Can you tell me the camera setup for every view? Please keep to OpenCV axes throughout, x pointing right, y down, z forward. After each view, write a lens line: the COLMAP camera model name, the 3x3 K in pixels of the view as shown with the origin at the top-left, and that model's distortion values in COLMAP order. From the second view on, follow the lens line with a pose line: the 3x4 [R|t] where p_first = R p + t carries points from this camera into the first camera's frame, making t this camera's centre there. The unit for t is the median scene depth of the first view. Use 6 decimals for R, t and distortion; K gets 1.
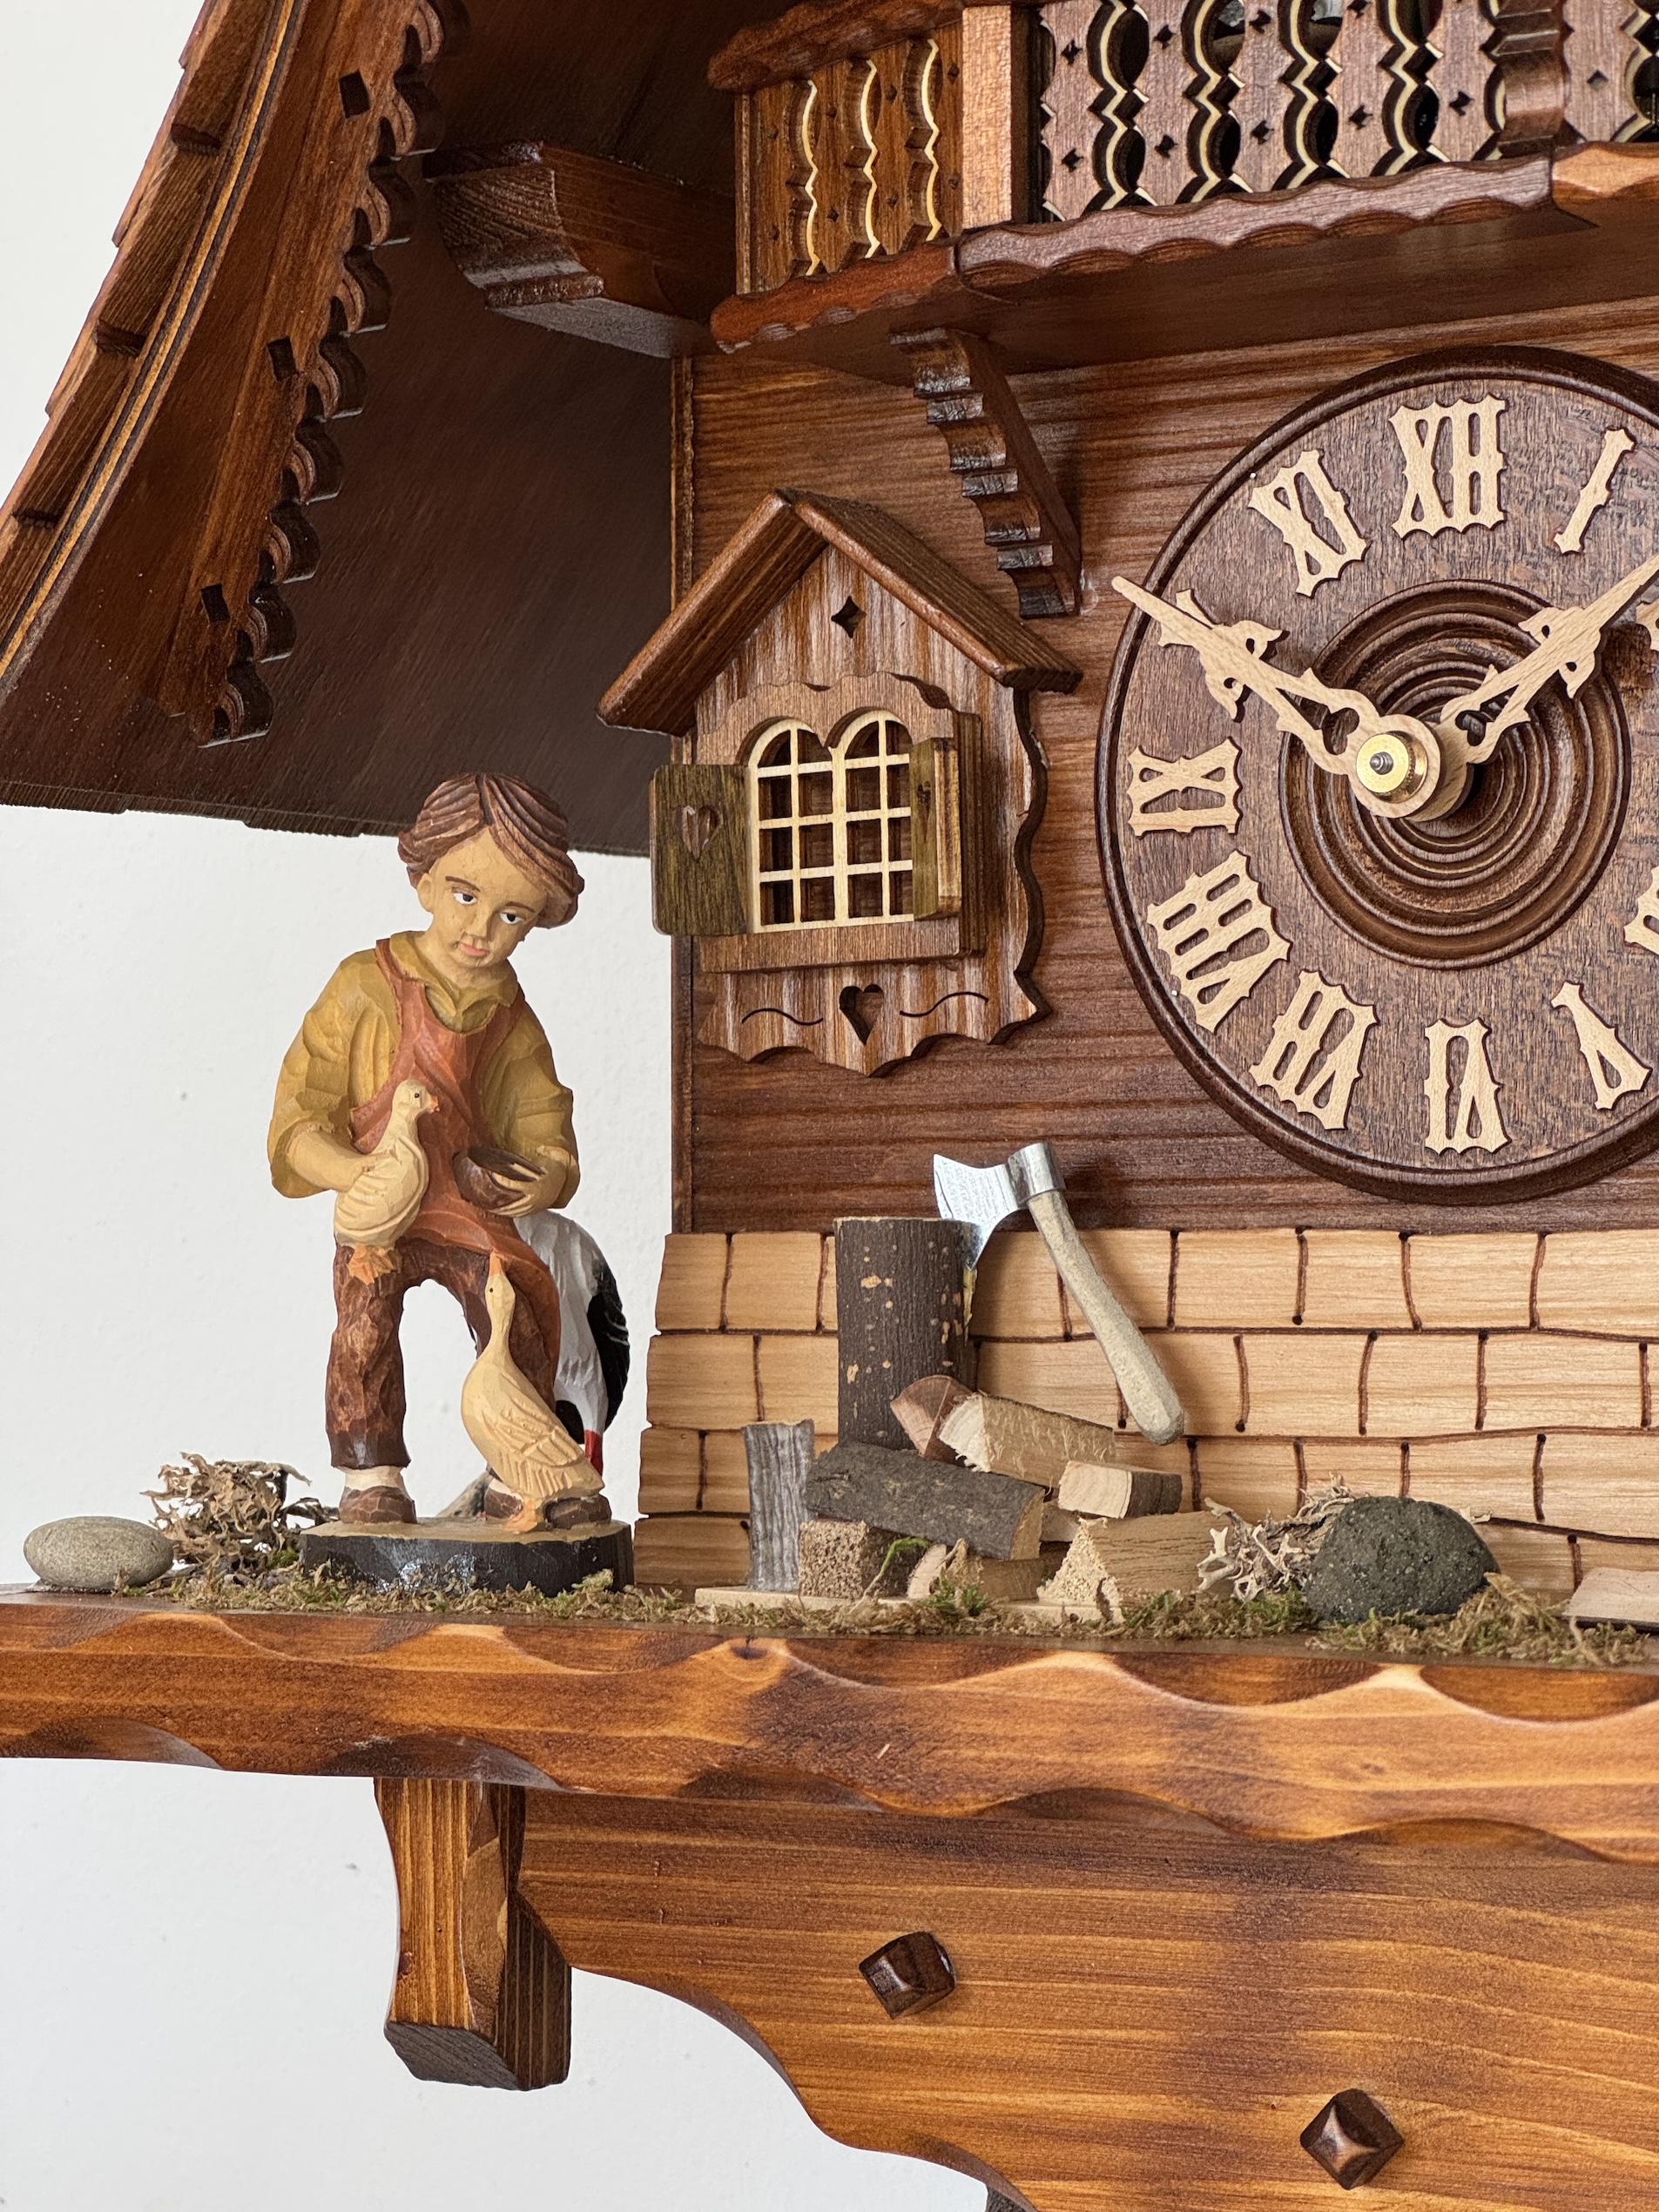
lens RADIAL K [[5208.8, 0, 829.5], [0, 5208.8, 1106.0], [0, 0, 1]] dist [-0.408151, 8.278140]
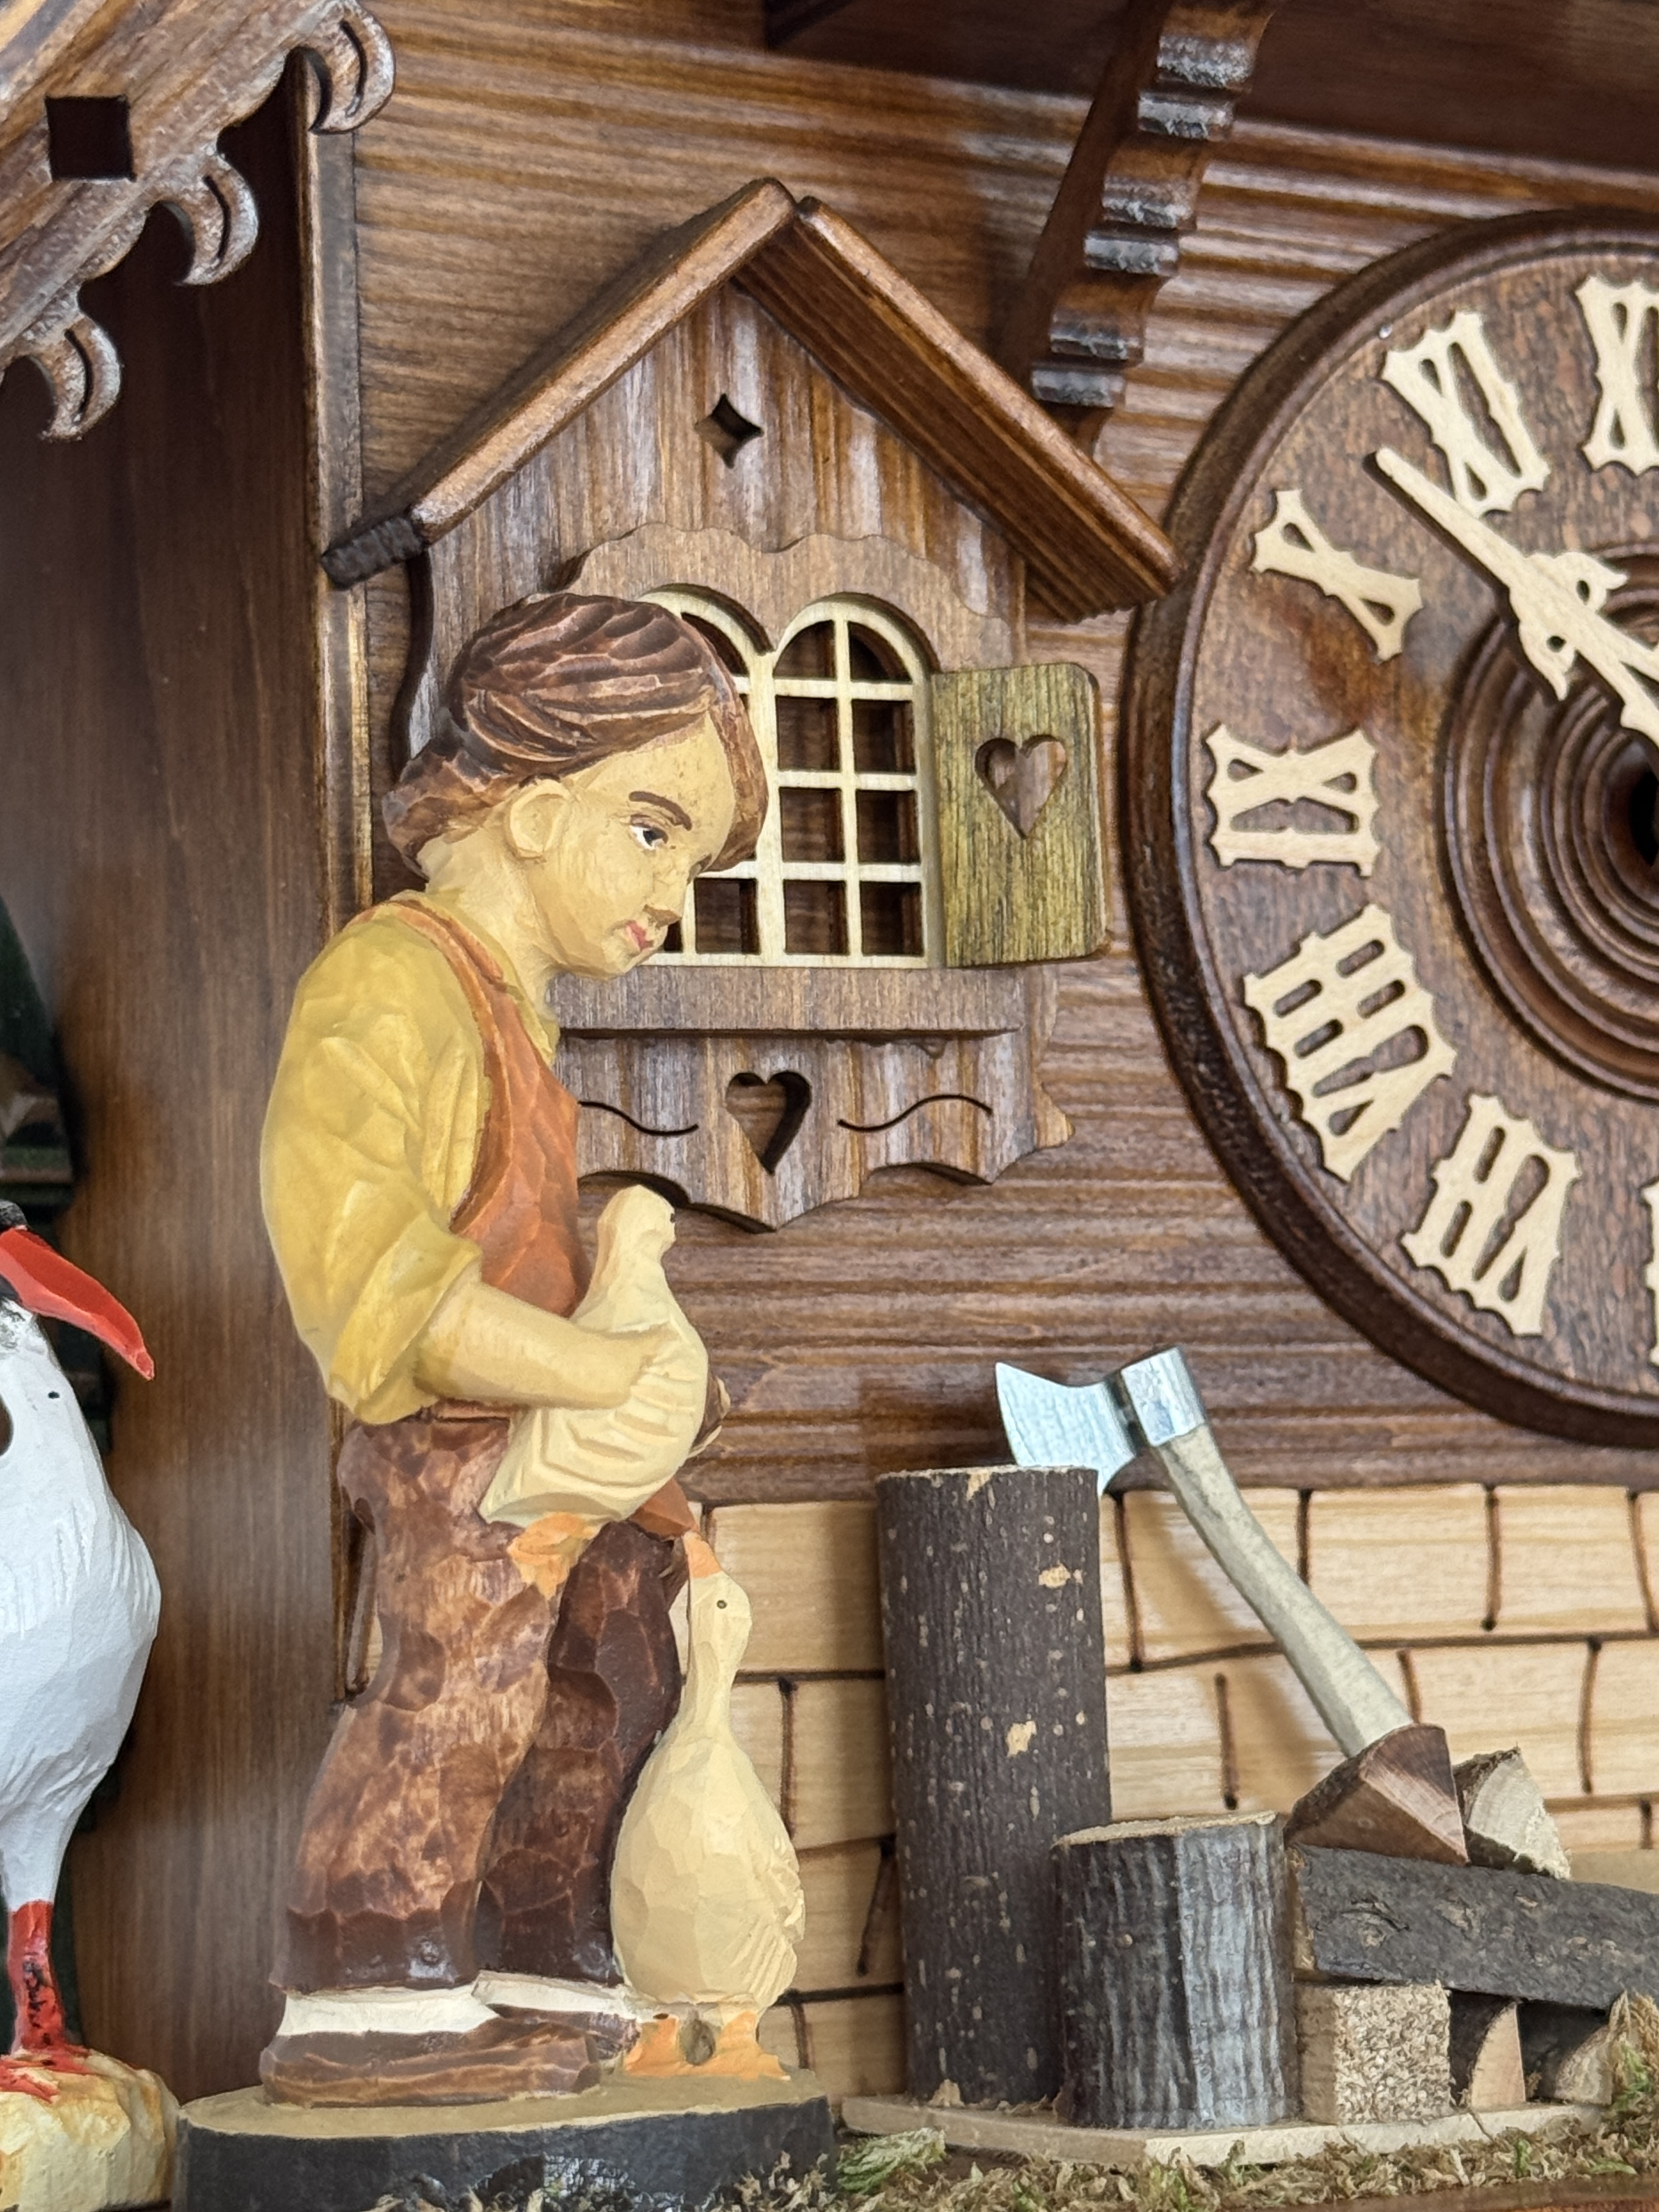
lens RADIAL K [[5133.4, 0, 1058.3], [0, 5133.4, 1207.5], [0, 0, 1]] dist [0.202117, -0.502126]
pose [[0.434263, 0.050949, 0.899344, -0.523433], [-0.003433, 0.998486, -0.054908, 0.024687], [-0.900779, 0.020757, 0.433781, 0.769116]]
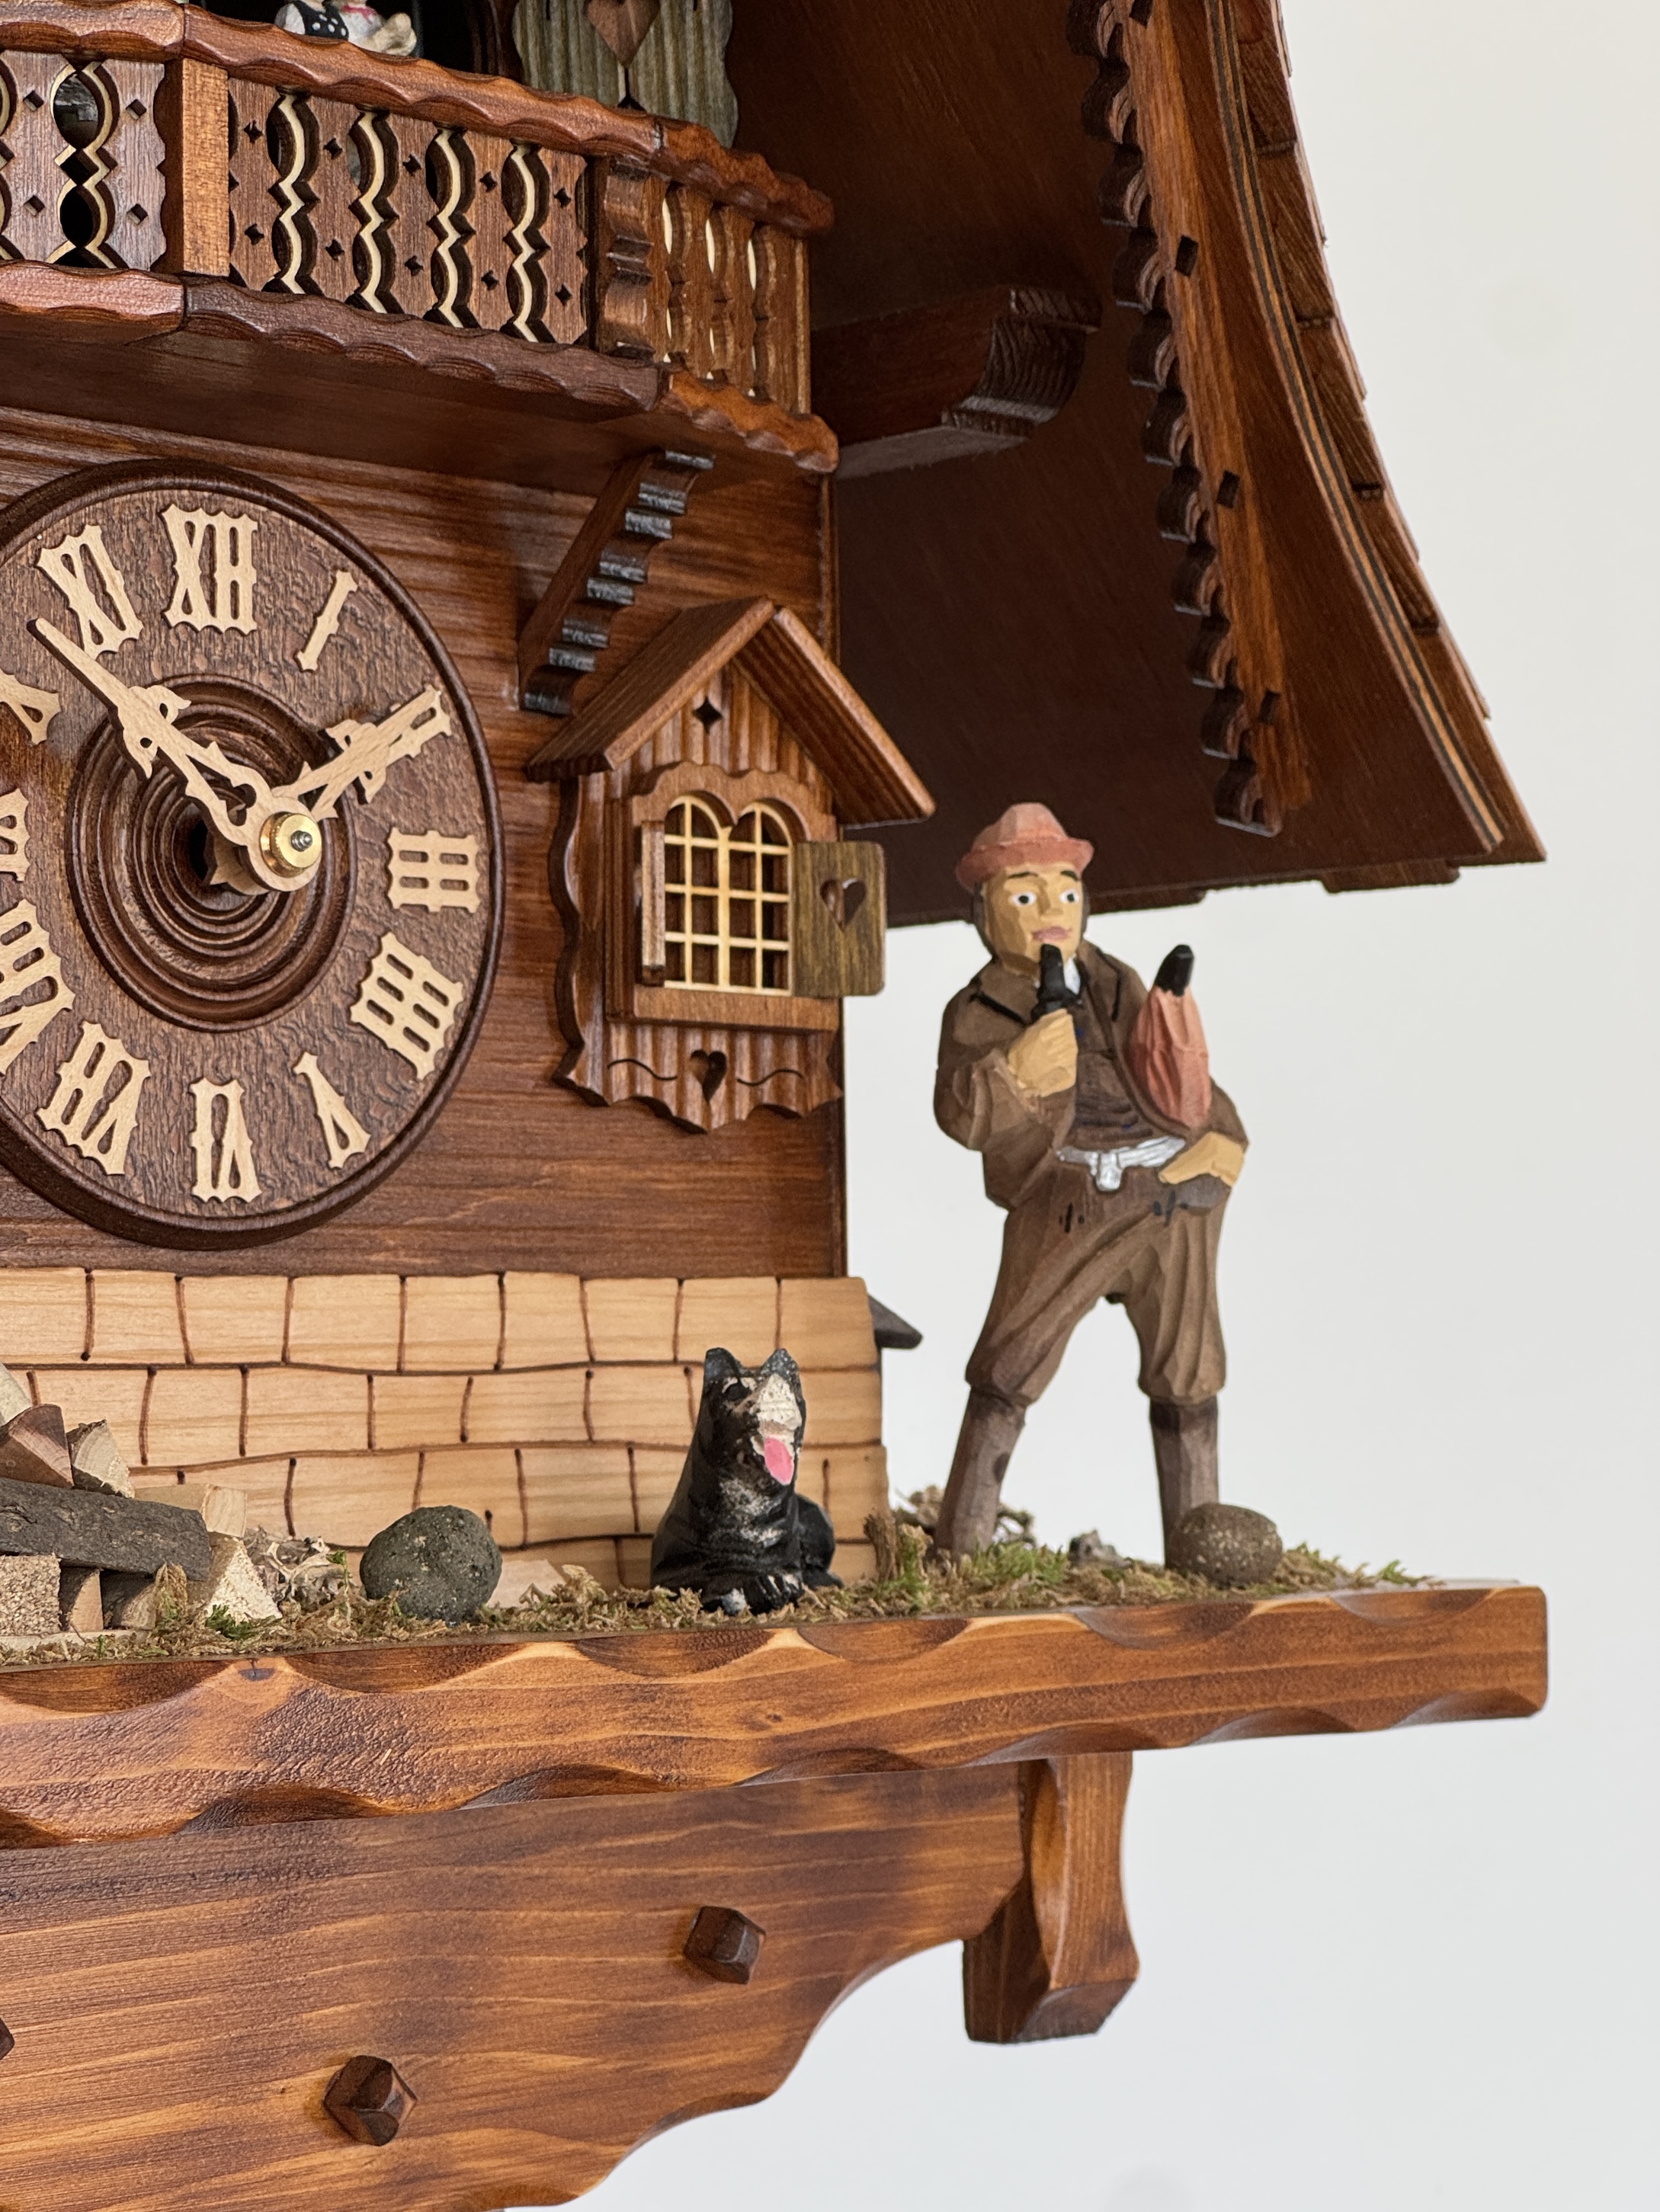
lens RADIAL K [[5225.7, 0, 990.2], [0, 5225.7, 1063.7], [0, 0, 1]] dist [-0.080061, 1.655960]
pose [[0.180993, 0.067095, 0.981193, -0.910591], [-0.015556, 0.997741, -0.065358, 0.048472], [-0.983361, -0.003434, 0.181628, 0.634896]]
